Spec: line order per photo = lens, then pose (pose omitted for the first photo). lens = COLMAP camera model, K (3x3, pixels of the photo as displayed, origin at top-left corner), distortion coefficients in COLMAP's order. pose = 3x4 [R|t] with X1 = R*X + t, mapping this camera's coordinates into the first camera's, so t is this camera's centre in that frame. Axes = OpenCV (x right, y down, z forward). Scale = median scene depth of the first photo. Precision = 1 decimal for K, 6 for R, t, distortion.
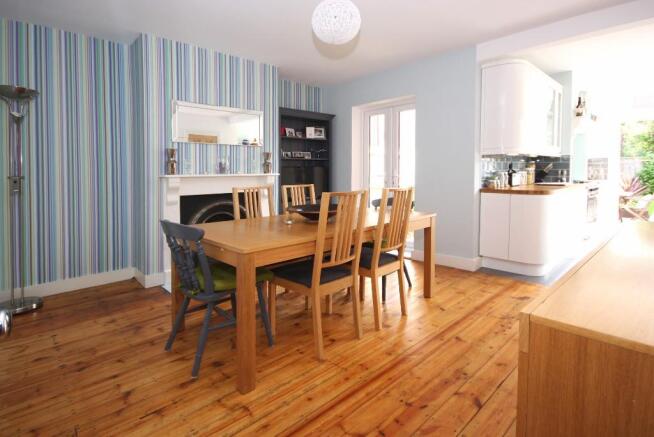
lens RADIAL K [[333.5, 0, 327.0], [0, 333.5, 218.5], [0, 0, 1]] dist [0.032651, -0.025802]
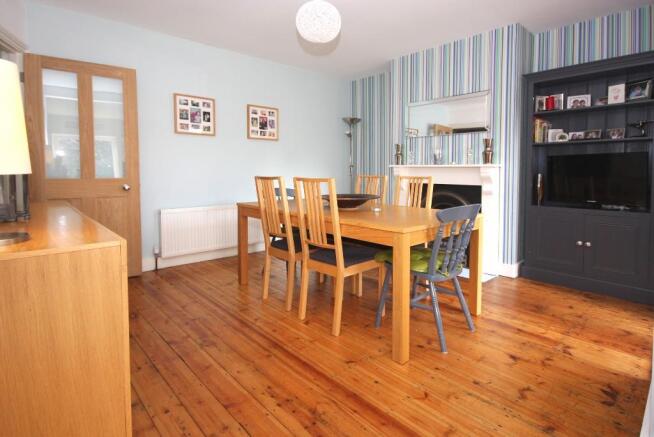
lens RADIAL K [[339.6, 0, 327.0], [0, 339.6, 218.5], [0, 0, 1]] dist [0.016181, 0.000013]
pose [[-0.014978, 0.164855, -0.986204, 0.796560], [-0.133946, 0.977094, 0.165367, -0.106989], [0.990875, 0.134575, 0.007446, 0.726122]]
